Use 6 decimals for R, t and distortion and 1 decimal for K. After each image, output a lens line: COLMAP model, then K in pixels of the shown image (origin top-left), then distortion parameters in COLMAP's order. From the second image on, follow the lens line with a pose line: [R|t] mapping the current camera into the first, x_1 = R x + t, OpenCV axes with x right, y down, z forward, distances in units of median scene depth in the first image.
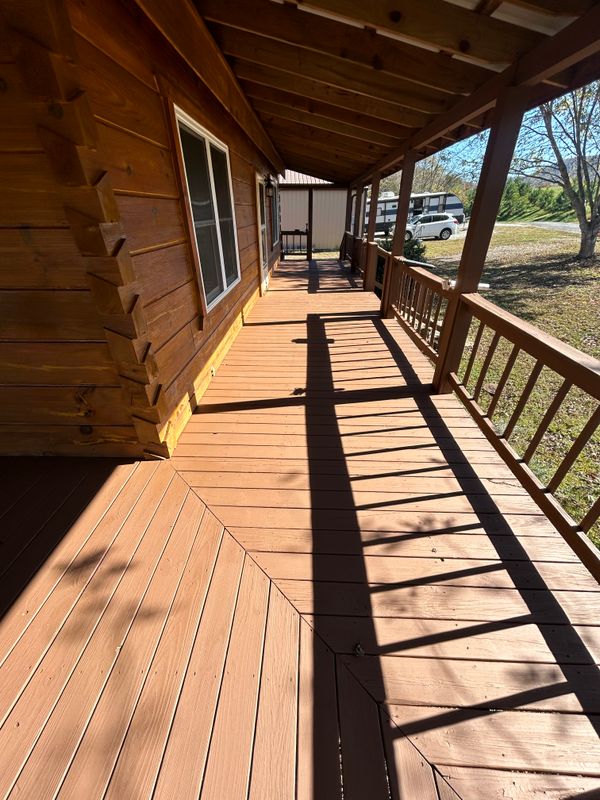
lens RADIAL K [[322.1, 0, 297.1], [0, 322.1, 399.2], [0, 0, 1]] dist [-0.002099, 0.000111]
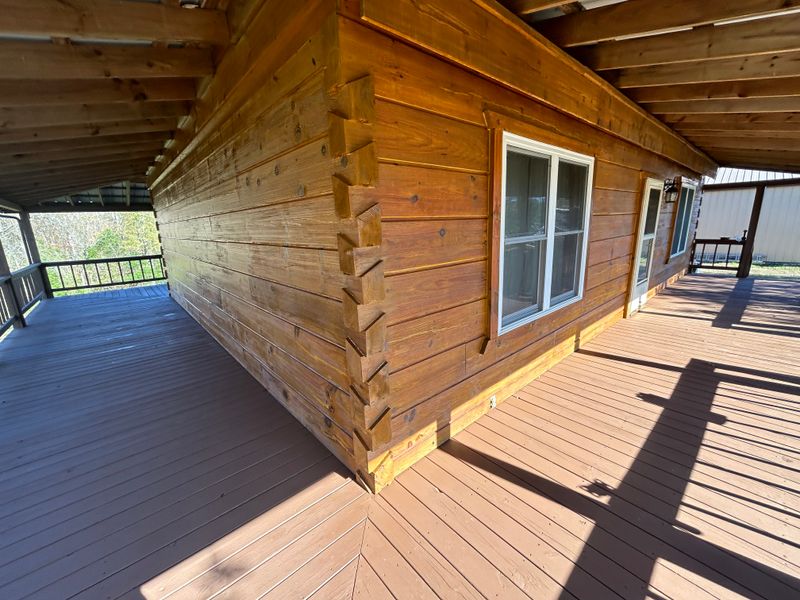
lens RADIAL K [[322.1, 0, 399.7], [0, 322.1, 300.7], [0, 0, 1]] dist [-0.002099, 0.000111]
pose [[0.684499, 0.147657, -0.713904, 0.120466], [-0.338861, 0.931496, -0.132241, -0.137735], [0.645473, 0.332433, 0.687643, 0.199585]]
